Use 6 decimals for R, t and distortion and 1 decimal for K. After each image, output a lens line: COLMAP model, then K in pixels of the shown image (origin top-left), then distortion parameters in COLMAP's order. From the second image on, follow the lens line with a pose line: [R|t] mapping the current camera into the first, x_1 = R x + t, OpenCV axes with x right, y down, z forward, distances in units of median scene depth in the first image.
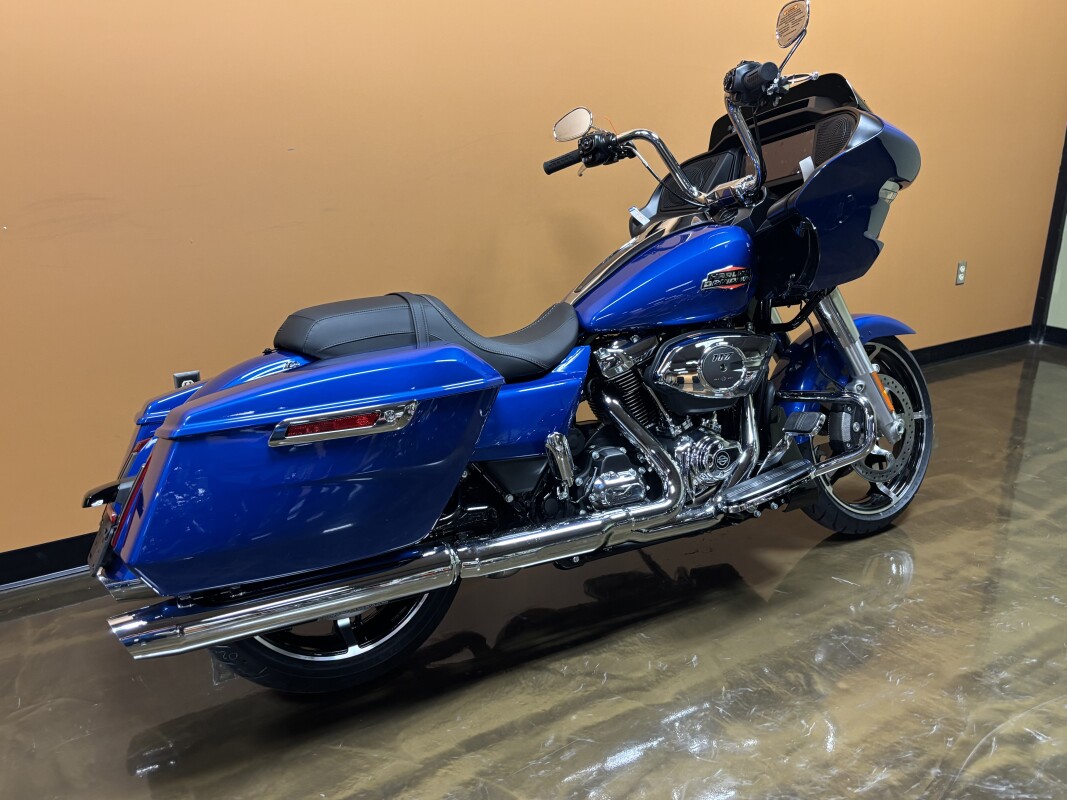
lens RADIAL K [[904.6, 0, 528.0], [0, 904.6, 409.7], [0, 0, 1]] dist [0.011695, -0.003418]
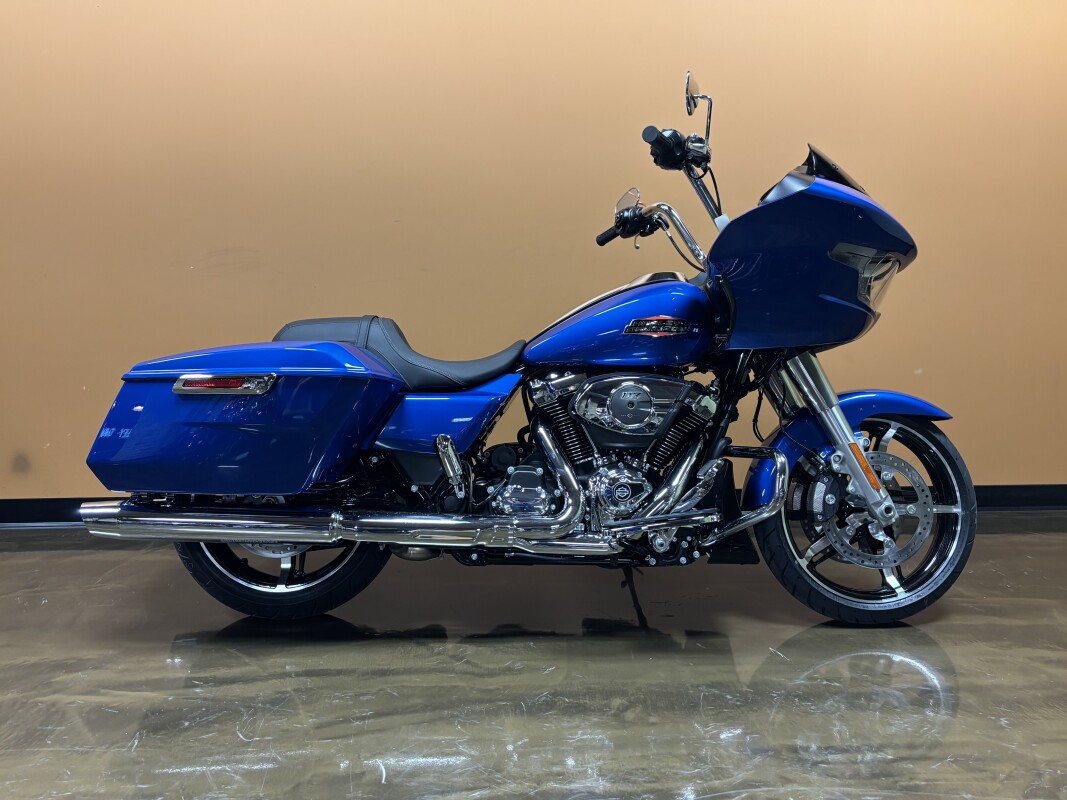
lens RADIAL K [[904.6, 0, 535.7], [0, 904.6, 391.9], [0, 0, 1]] dist [0.011695, -0.003418]
pose [[0.882509, 0.085911, -0.462383, 0.605094], [-0.158520, 0.979978, -0.120473, 0.084292], [0.442775, 0.179615, 0.878458, 0.002140]]
